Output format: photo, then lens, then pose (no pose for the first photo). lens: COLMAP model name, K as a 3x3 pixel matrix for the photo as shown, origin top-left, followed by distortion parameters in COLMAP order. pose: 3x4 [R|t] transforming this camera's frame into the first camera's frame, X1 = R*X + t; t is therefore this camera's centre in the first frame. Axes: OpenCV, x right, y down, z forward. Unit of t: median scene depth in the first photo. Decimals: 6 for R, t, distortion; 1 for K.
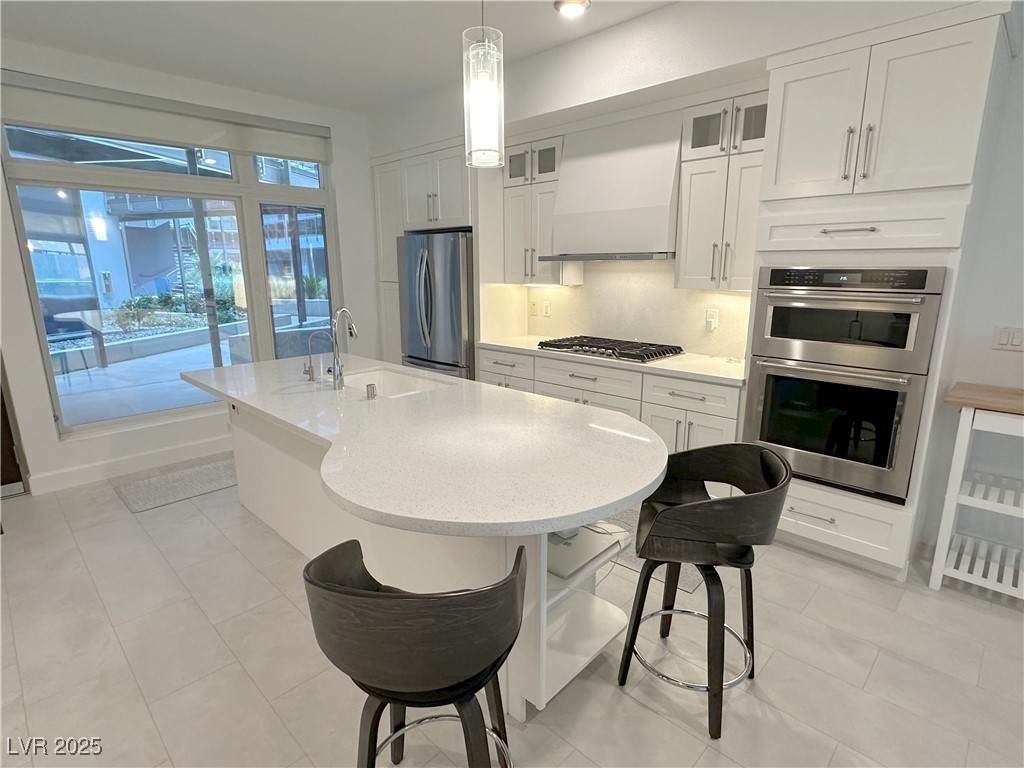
lens RADIAL K [[528.1, 0, 512.0], [0, 528.1, 384.0], [0, 0, 1]] dist [-0.001616, -0.000162]
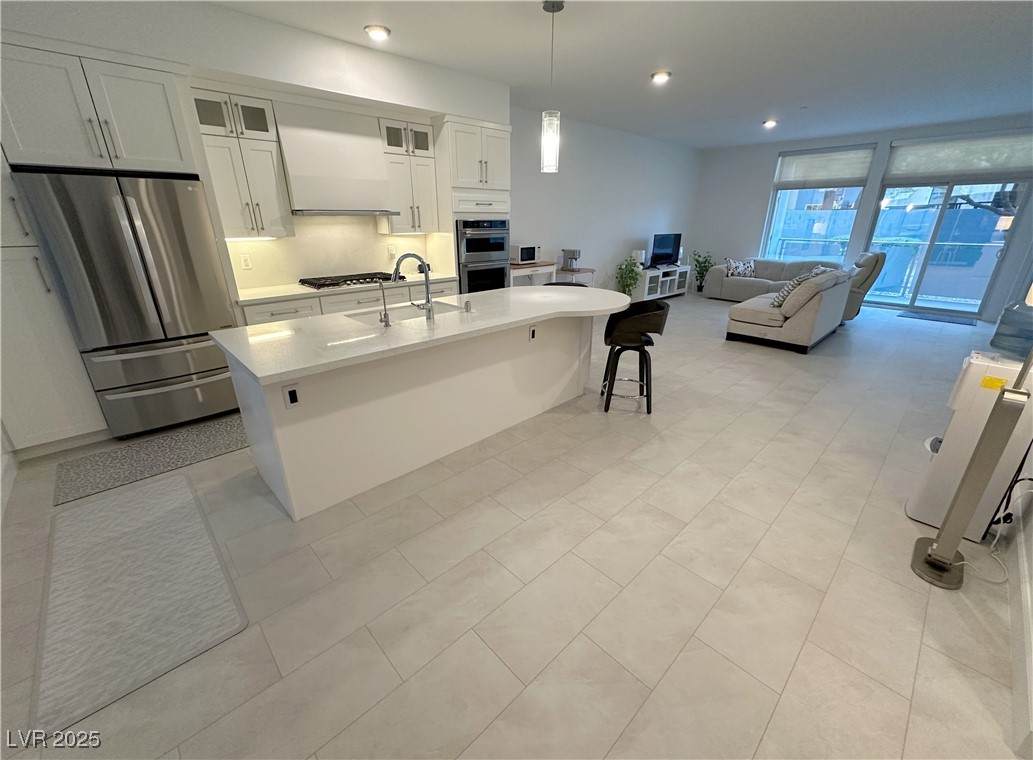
lens RADIAL K [[425.8, 0, 516.5], [0, 425.8, 380.0], [0, 0, 1]] dist [0.000427, 0.000036]
pose [[0.038102, -0.353720, 0.934575, -1.347524], [0.220590, 0.915159, 0.337378, -0.157124], [-0.974622, 0.193303, 0.112897, 0.698661]]
